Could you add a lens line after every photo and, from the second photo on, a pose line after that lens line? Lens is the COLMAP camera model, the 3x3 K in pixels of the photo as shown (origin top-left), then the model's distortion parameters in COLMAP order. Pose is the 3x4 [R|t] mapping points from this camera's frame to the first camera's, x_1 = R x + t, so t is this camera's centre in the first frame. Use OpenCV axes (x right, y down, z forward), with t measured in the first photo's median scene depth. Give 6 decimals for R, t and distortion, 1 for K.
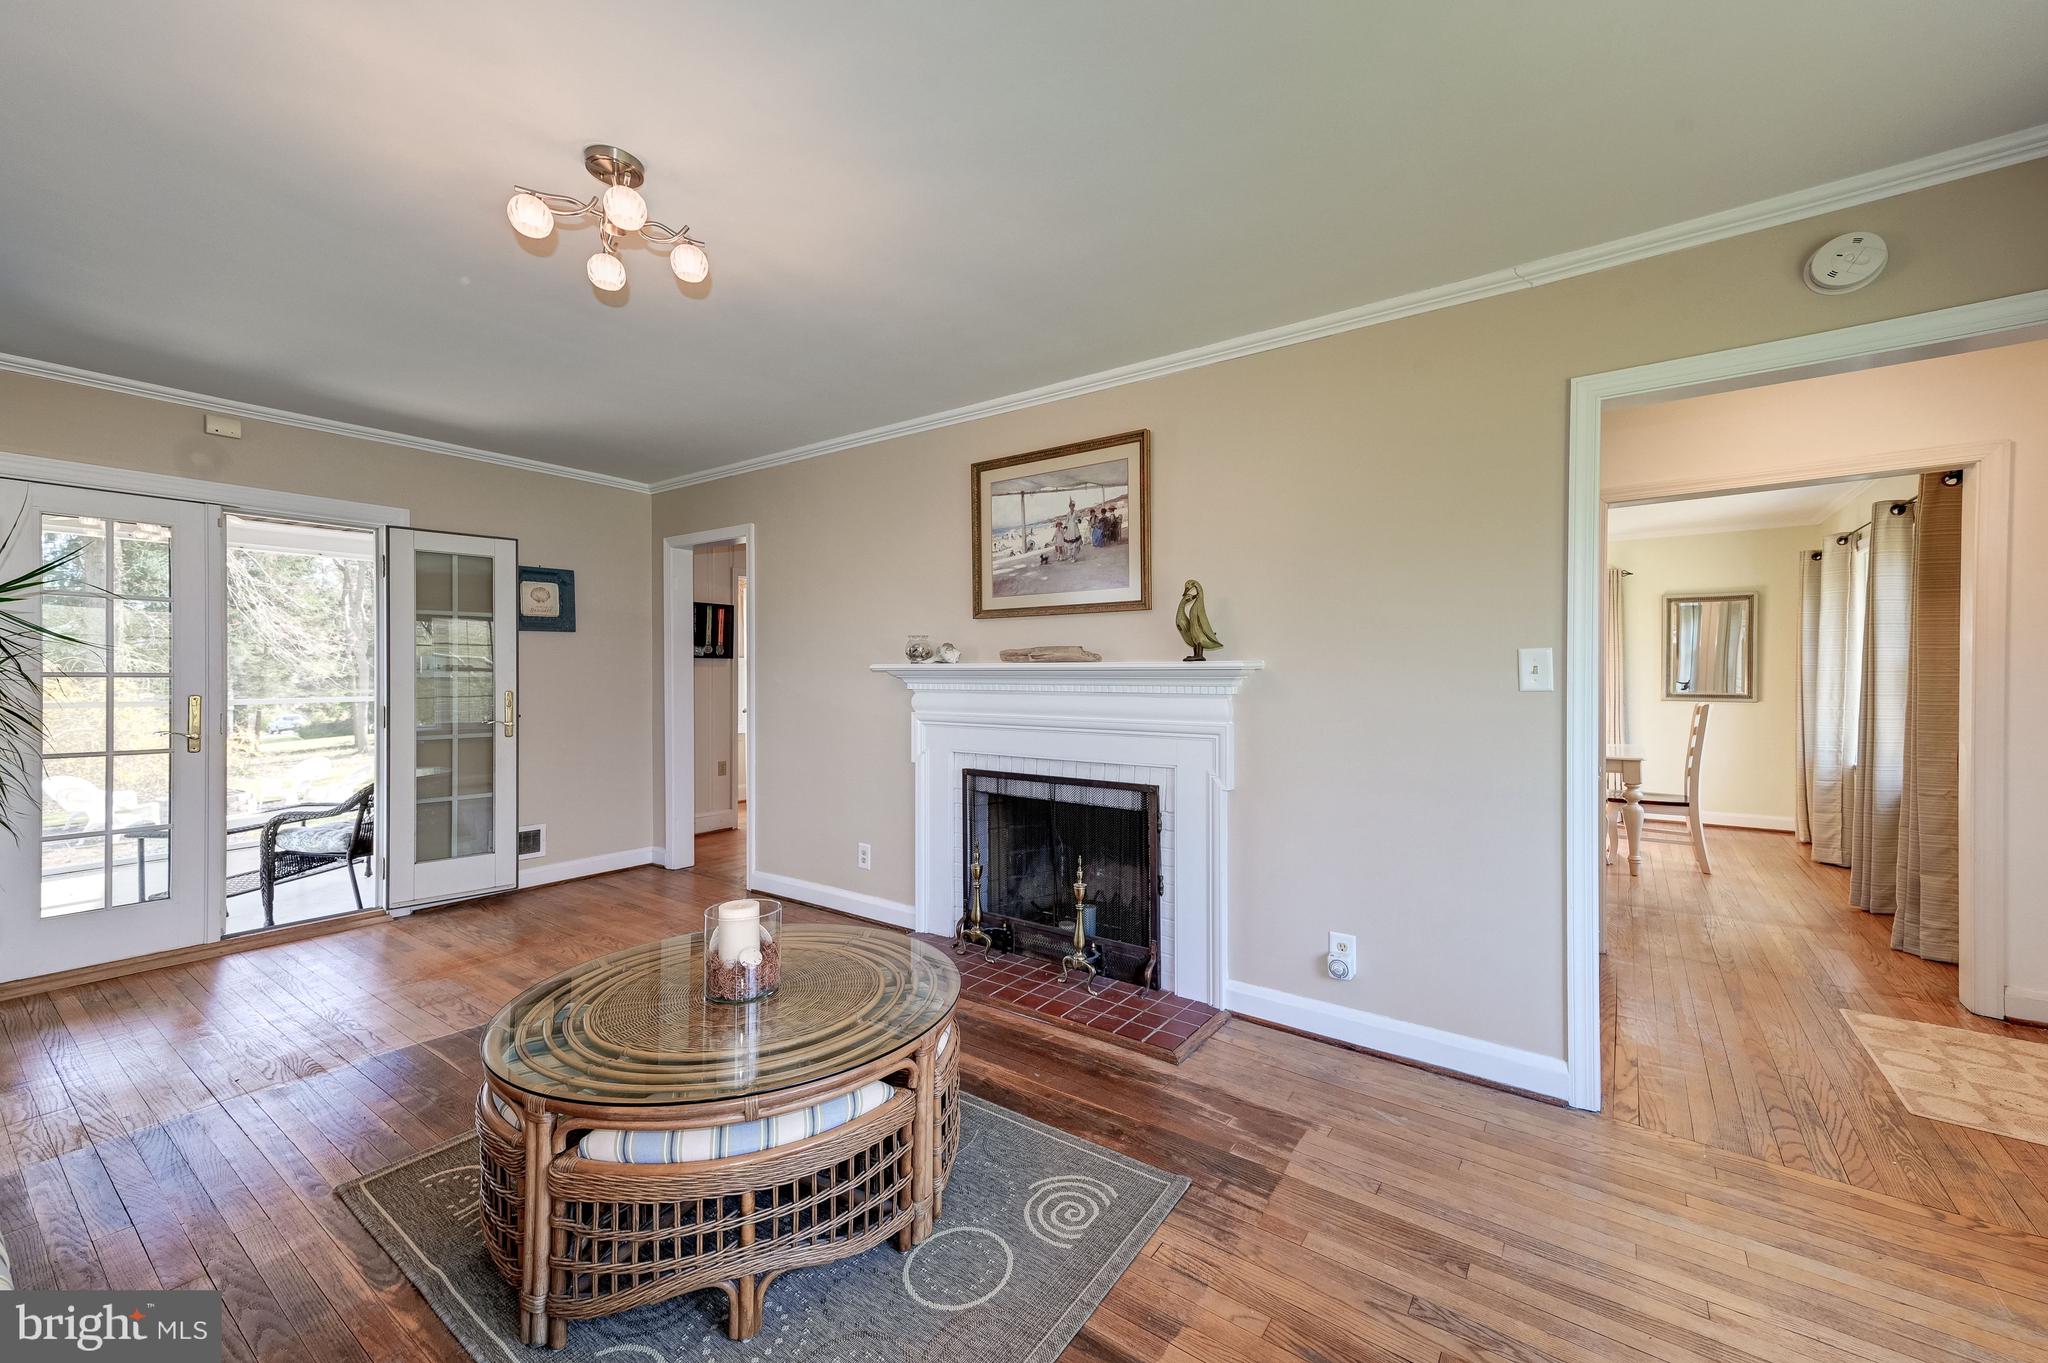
lens RADIAL K [[825.8, 0, 1024.0], [0, 825.8, 681.5], [0, 0, 1]] dist [0.016863, -0.000055]
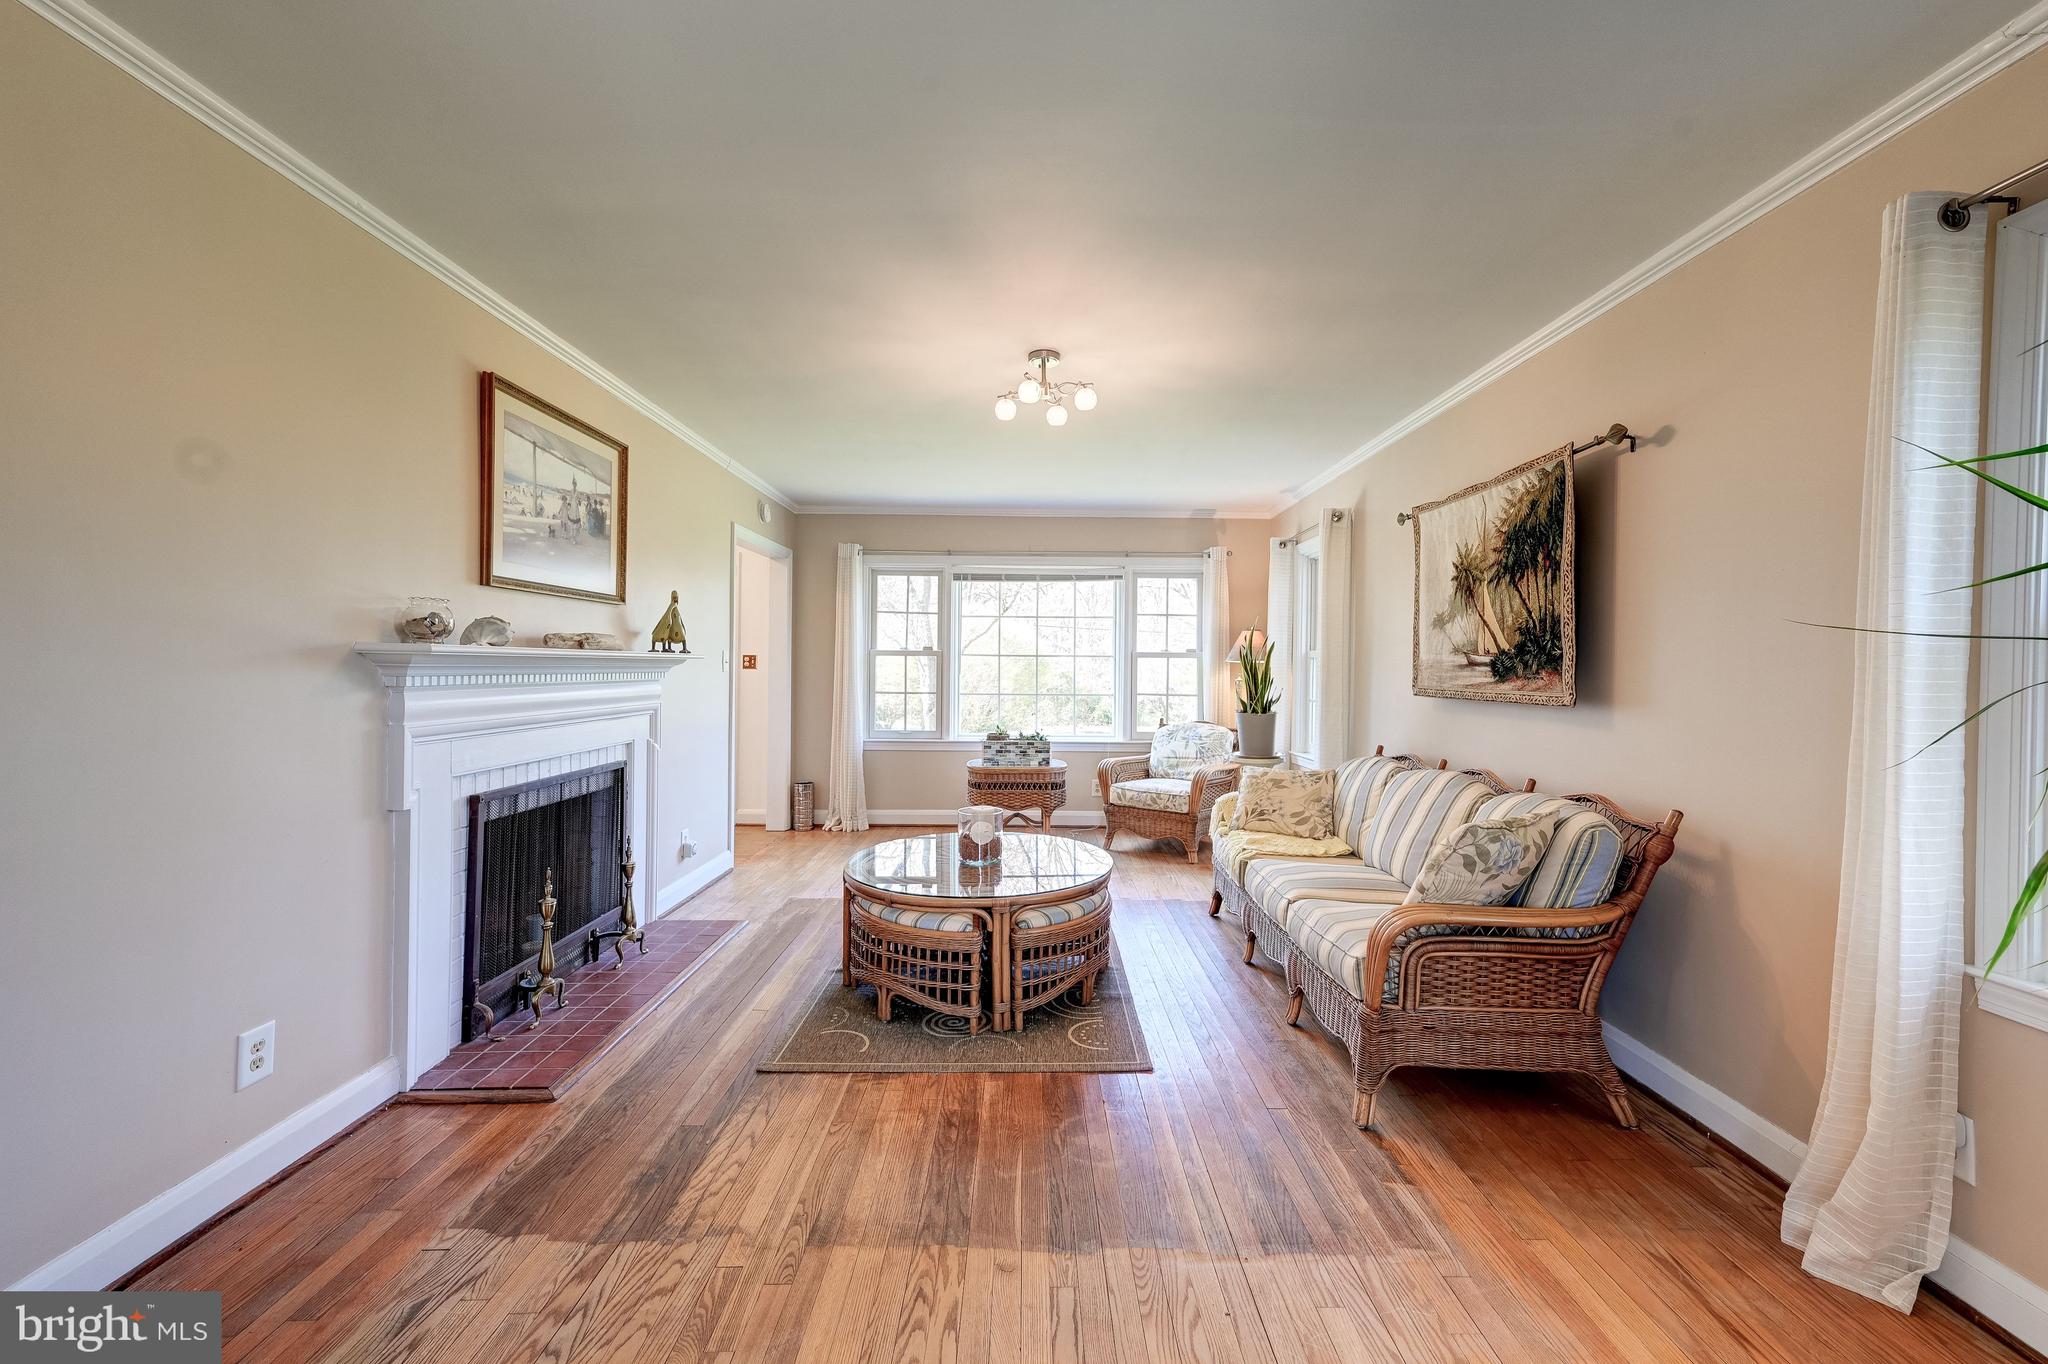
lens RADIAL K [[807.0, 0, 1035.1], [0, 807.0, 672.5], [0, 0, 1]] dist [0.021482, -0.000021]
pose [[-0.600155, -0.013408, 0.799771, -1.026414], [-0.003835, 0.999896, 0.013885, -0.012347], [-0.799874, 0.005266, -0.600145, 1.163190]]
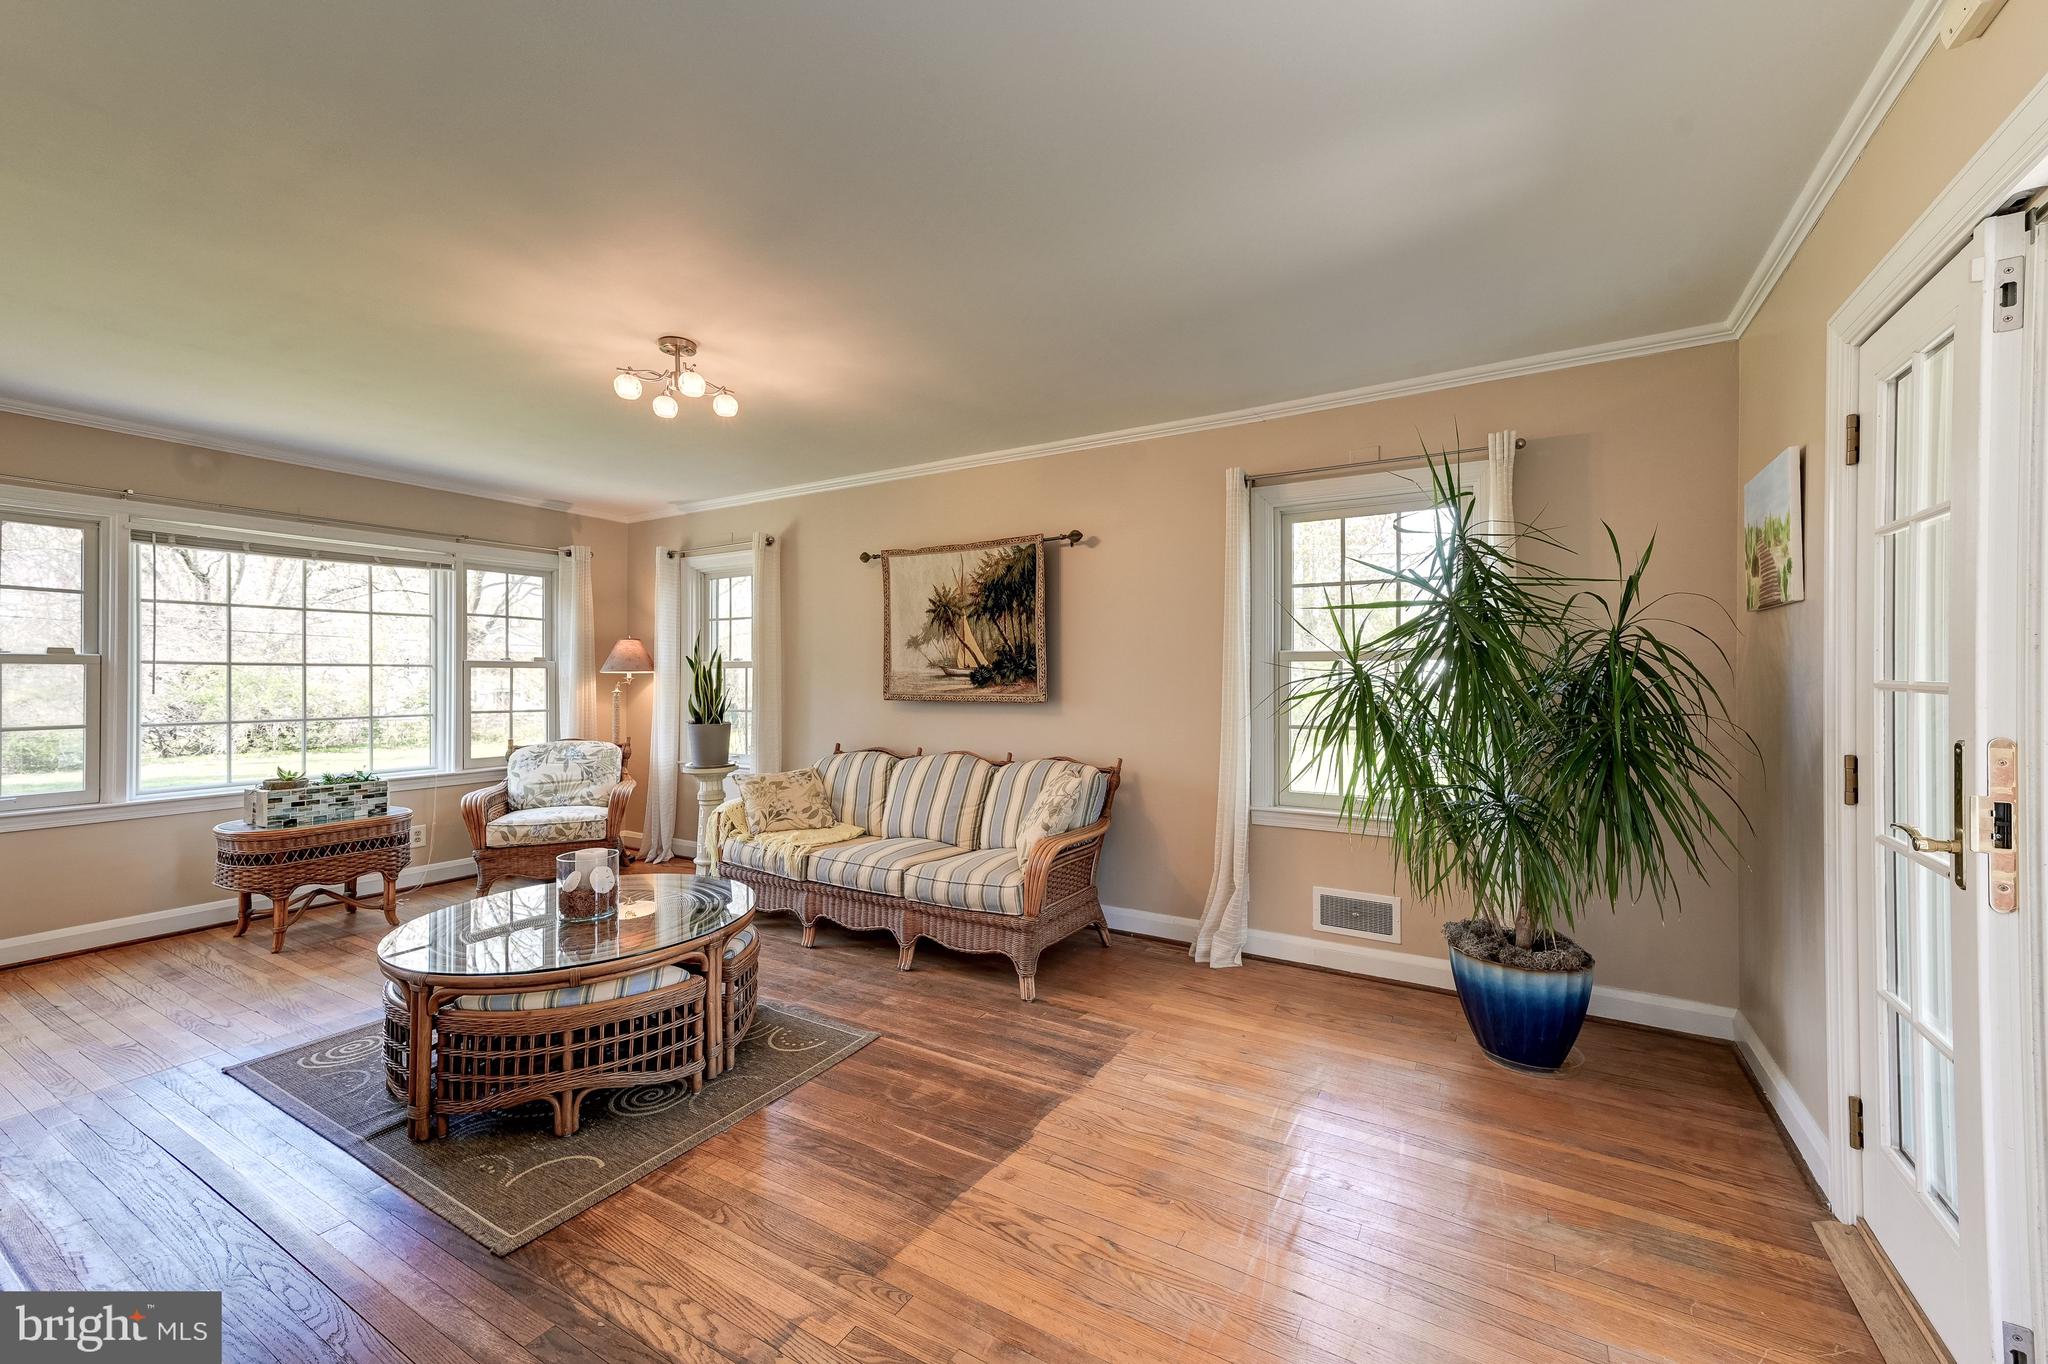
lens RADIAL K [[807.0, 0, 1035.1], [0, 807.0, 672.5], [0, 0, 1]] dist [0.021482, -0.000021]
pose [[-0.995074, -0.002707, -0.099098, -0.574961], [-0.002977, 0.999992, 0.002577, -0.019103], [0.099090, 0.002860, -0.995074, 1.488181]]
